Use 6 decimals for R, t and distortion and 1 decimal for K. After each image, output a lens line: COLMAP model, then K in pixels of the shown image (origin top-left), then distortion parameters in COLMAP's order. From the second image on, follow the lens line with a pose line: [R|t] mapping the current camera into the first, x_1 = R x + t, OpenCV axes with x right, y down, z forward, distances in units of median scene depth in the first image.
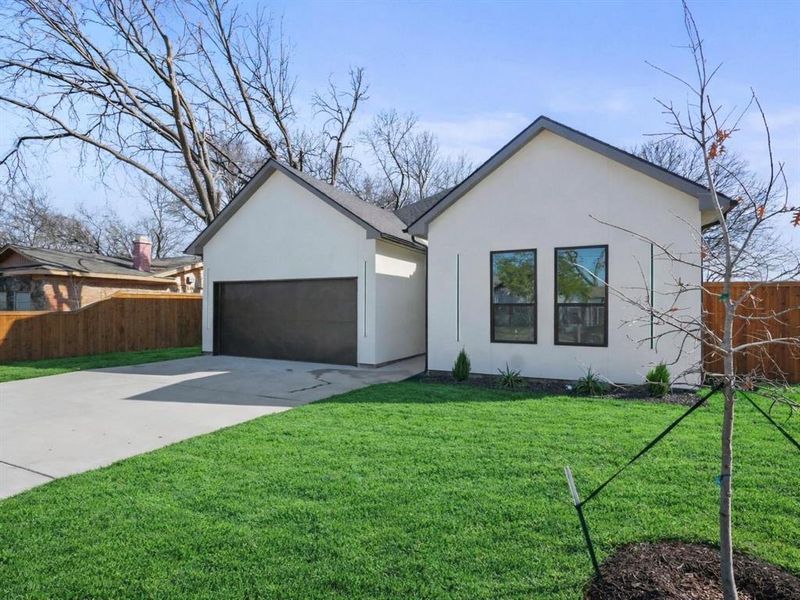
lens RADIAL K [[421.6, 0, 400.0], [0, 421.6, 300.0], [0, 0, 1]] dist [-0.016396, -0.000426]
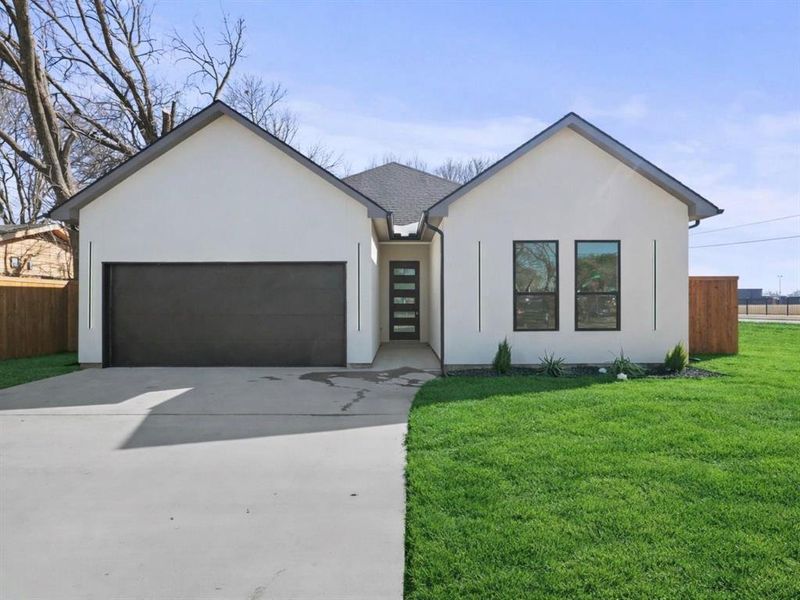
lens RADIAL K [[404.1, 0, 400.0], [0, 404.1, 300.0], [0, 0, 1]] dist [-0.013254, -0.000210]
pose [[0.889565, -0.010399, 0.456690, -0.464076], [-0.002131, 0.999636, 0.026912, 0.000729], [-0.456804, -0.024914, 0.889219, 0.274229]]
